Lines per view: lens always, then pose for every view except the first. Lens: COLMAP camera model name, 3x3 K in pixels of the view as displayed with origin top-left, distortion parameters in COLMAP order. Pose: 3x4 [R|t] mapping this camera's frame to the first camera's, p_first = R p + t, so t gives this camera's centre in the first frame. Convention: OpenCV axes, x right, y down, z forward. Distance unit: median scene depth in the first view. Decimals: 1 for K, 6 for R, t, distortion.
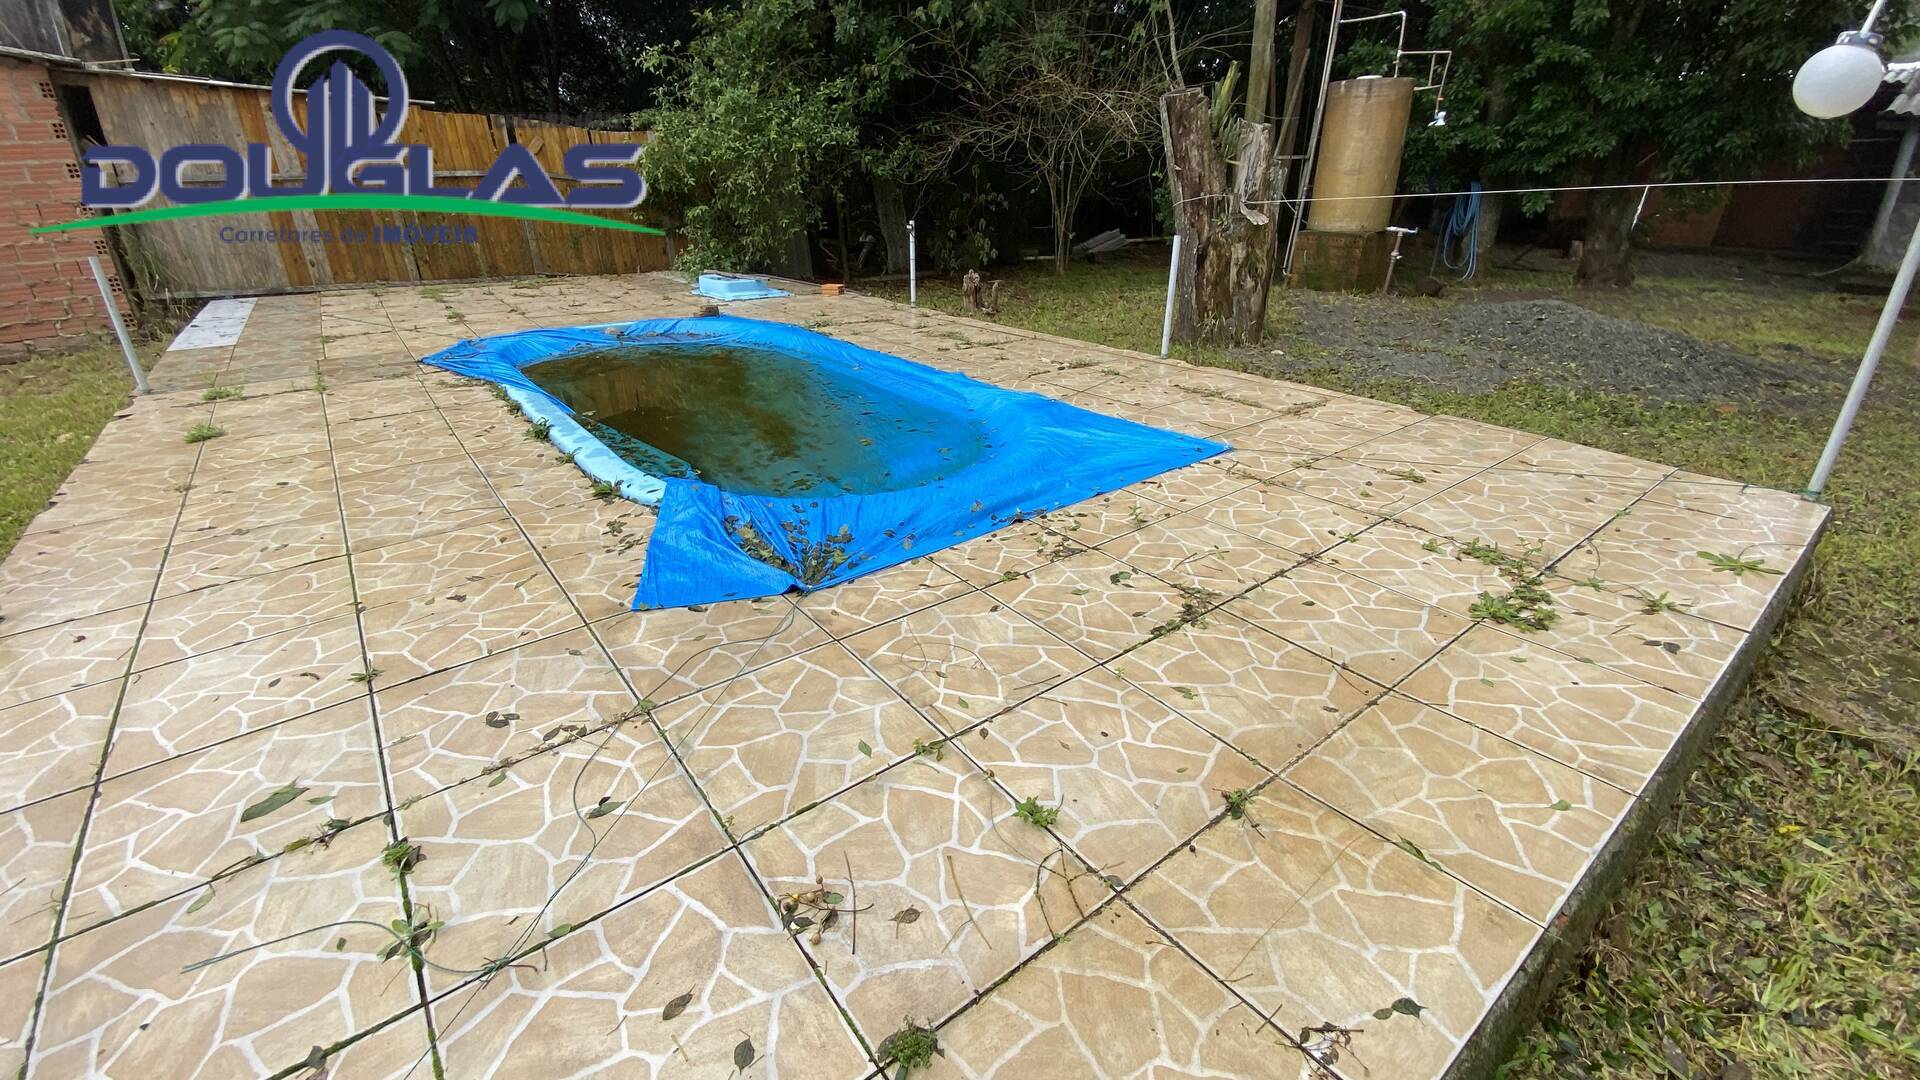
lens RADIAL K [[783.7, 0, 945.6], [0, 783.7, 552.0], [0, 0, 1]] dist [0.030409, -0.025200]
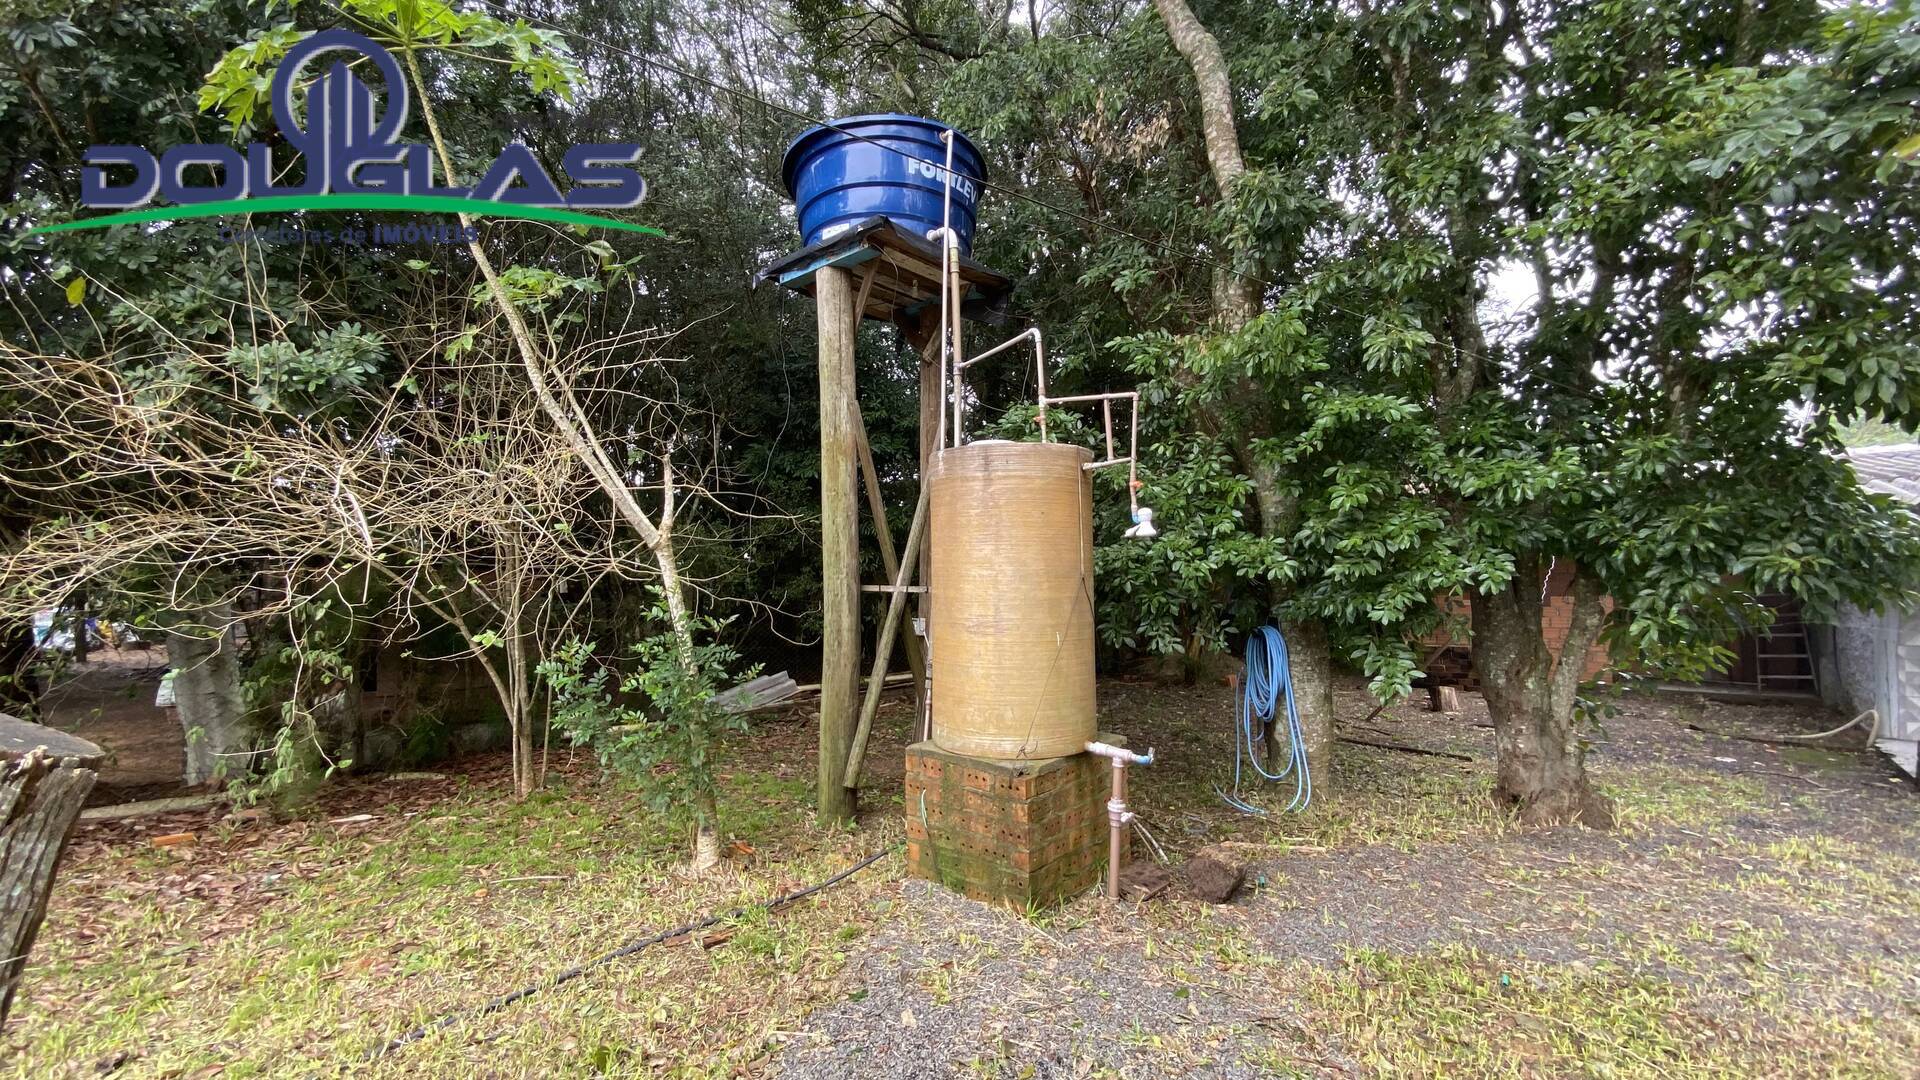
lens RADIAL K [[783.7, 0, 945.6], [0, 783.7, 552.0], [0, 0, 1]] dist [0.030409, -0.025200]
pose [[0.993170, 0.007577, 0.116431, 0.431514], [0.045746, 0.892705, -0.448314, -0.316431], [-0.107335, 0.450578, 0.886261, 0.584141]]
